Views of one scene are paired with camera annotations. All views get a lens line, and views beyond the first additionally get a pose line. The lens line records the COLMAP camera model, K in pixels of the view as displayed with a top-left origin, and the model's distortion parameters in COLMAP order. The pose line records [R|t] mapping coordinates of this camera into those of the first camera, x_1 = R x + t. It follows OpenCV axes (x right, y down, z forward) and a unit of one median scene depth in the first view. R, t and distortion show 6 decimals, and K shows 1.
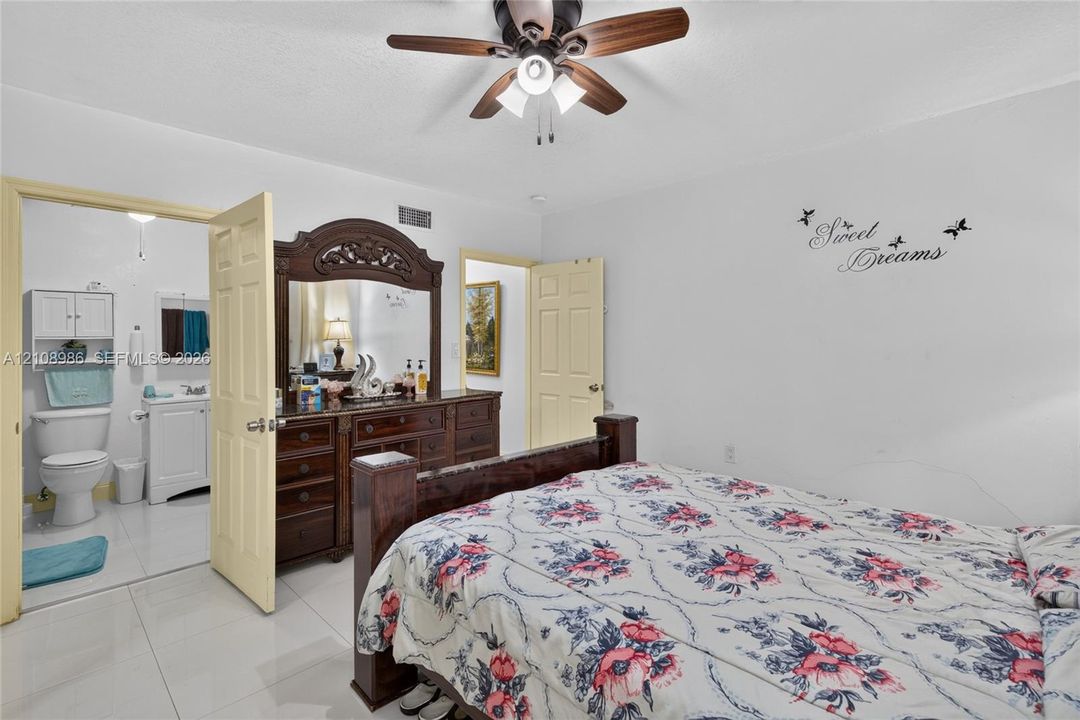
lens RADIAL K [[494.4, 0, 539.8], [0, 494.4, 347.3], [0, 0, 1]] dist [-0.000344, 0.000710]
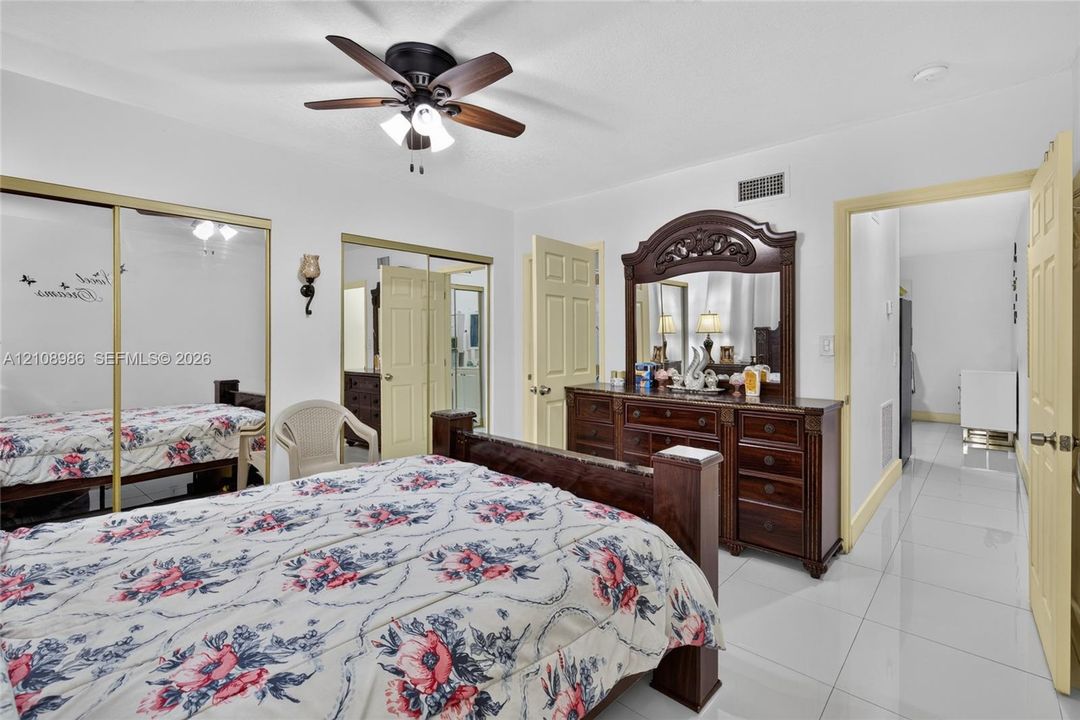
lens RADIAL K [[494.4, 0, 539.8], [0, 494.4, 347.3], [0, 0, 1]] dist [-0.000344, 0.000710]
pose [[0.057557, 0.025903, -0.998006, 0.662347], [-0.016265, 0.999555, 0.025005, -0.005025], [0.998210, 0.014794, 0.057953, 0.663239]]
